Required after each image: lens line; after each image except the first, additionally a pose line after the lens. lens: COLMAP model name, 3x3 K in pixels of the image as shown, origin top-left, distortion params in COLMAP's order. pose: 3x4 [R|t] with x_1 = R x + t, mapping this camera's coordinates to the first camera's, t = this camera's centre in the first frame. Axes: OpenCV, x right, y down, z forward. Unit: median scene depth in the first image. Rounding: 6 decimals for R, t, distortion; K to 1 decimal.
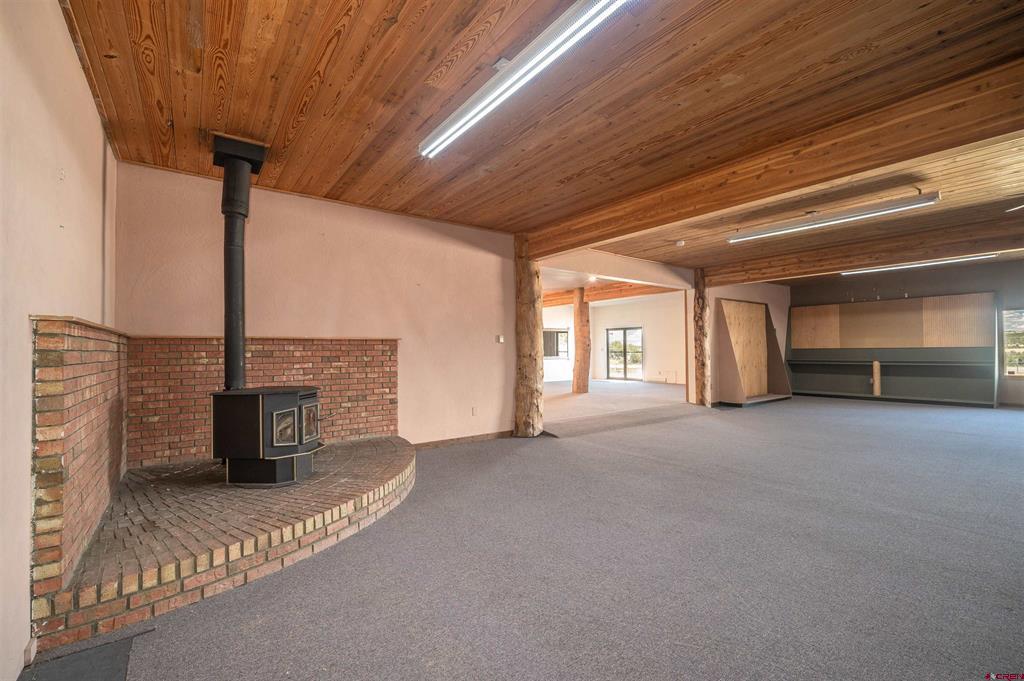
lens RADIAL K [[441.1, 0, 514.2], [0, 441.1, 345.6], [0, 0, 1]] dist [-0.009951, -0.000021]
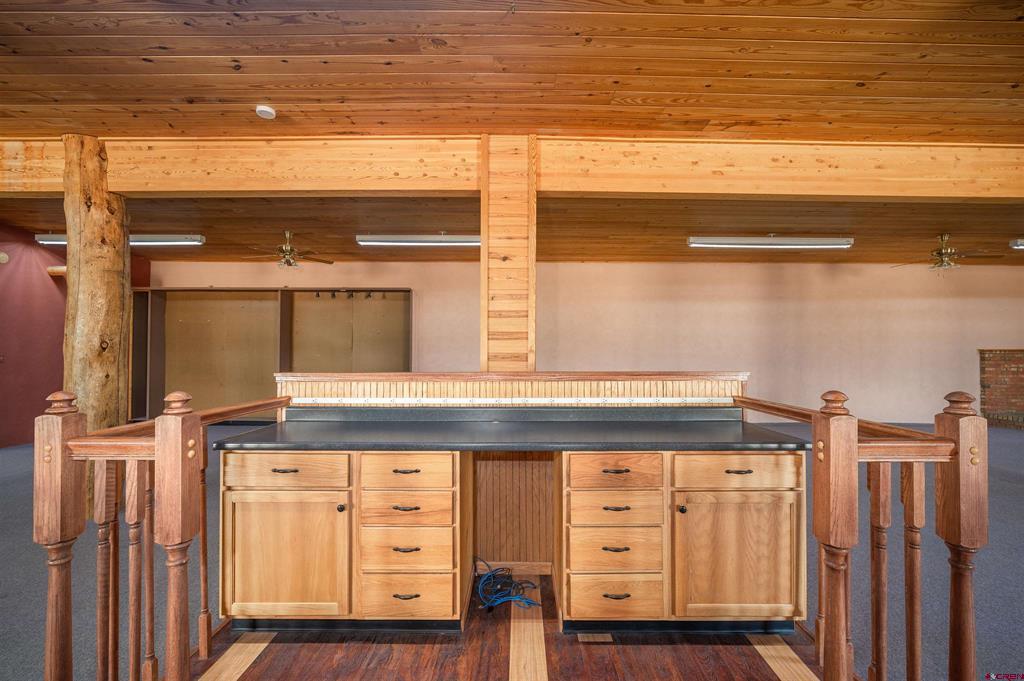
lens RADIAL K [[441.1, 0, 514.2], [0, 441.1, 345.6], [0, 0, 1]] dist [-0.009951, -0.000021]
pose [[-0.596925, -0.005949, -0.802275, 1.060536], [0.011559, 0.999805, -0.016015, -0.018062], [0.802214, -0.018834, -0.596740, -0.034045]]
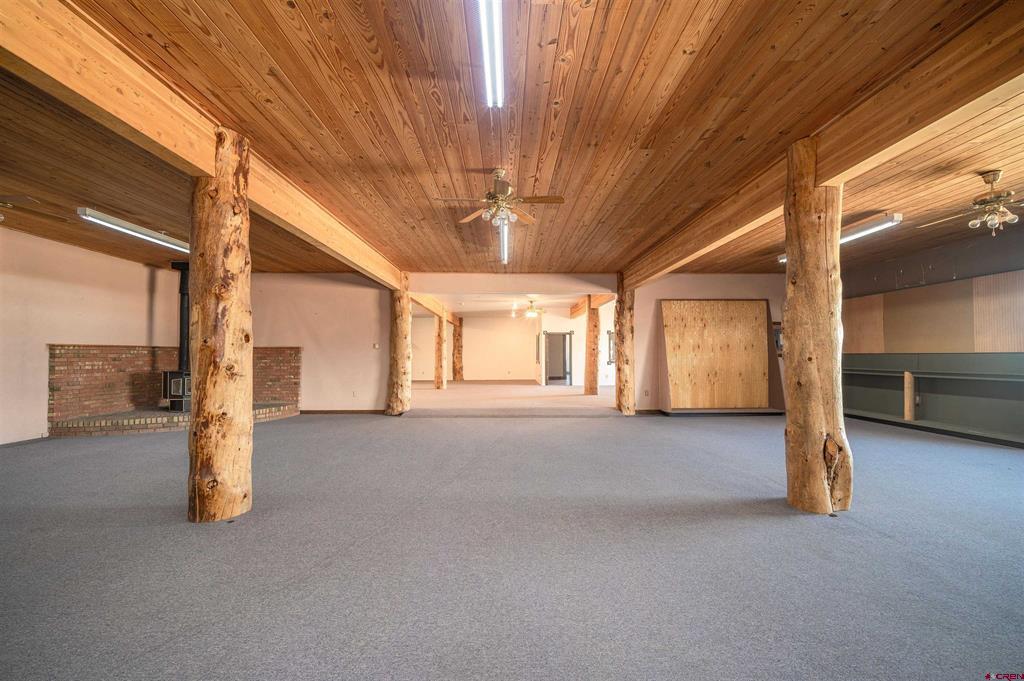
lens RADIAL K [[441.1, 0, 514.2], [0, 441.1, 345.6], [0, 0, 1]] dist [-0.009951, -0.000021]
pose [[0.813949, -0.005352, -0.580912, 0.821713], [0.002457, 0.999980, -0.005771, -0.004892], [0.580932, 0.003270, 0.813946, 0.056691]]
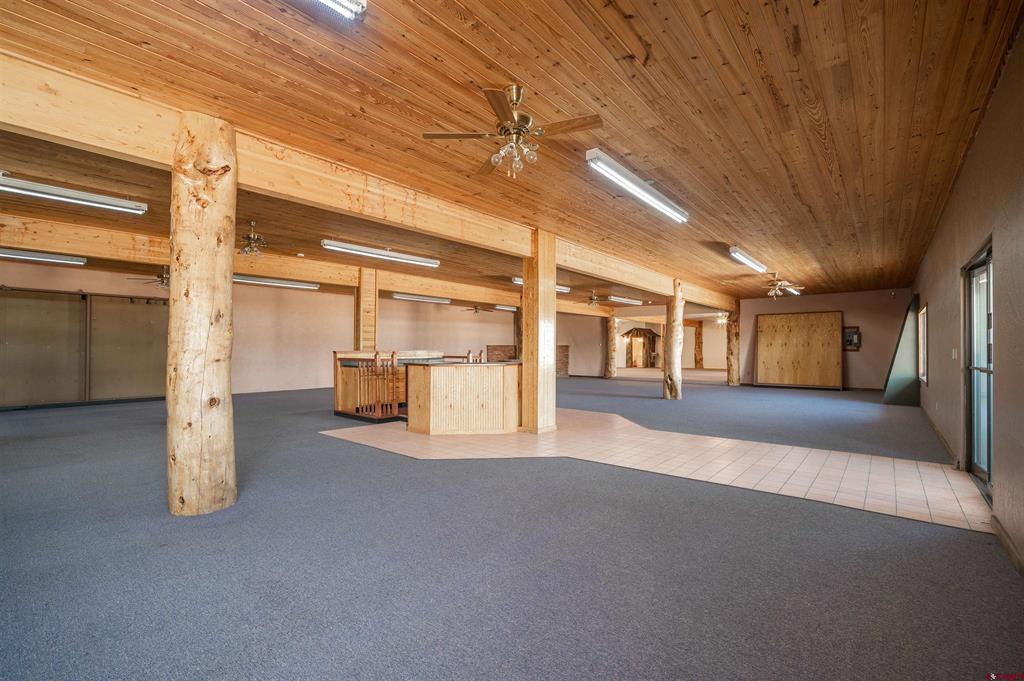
lens RADIAL K [[441.1, 0, 514.2], [0, 441.1, 345.6], [0, 0, 1]] dist [-0.009951, -0.000021]
pose [[0.232146, 0.001269, -0.972680, 1.856582], [0.010243, 0.999941, 0.003750, -0.018068], [0.972627, -0.010833, 0.232119, -0.163872]]
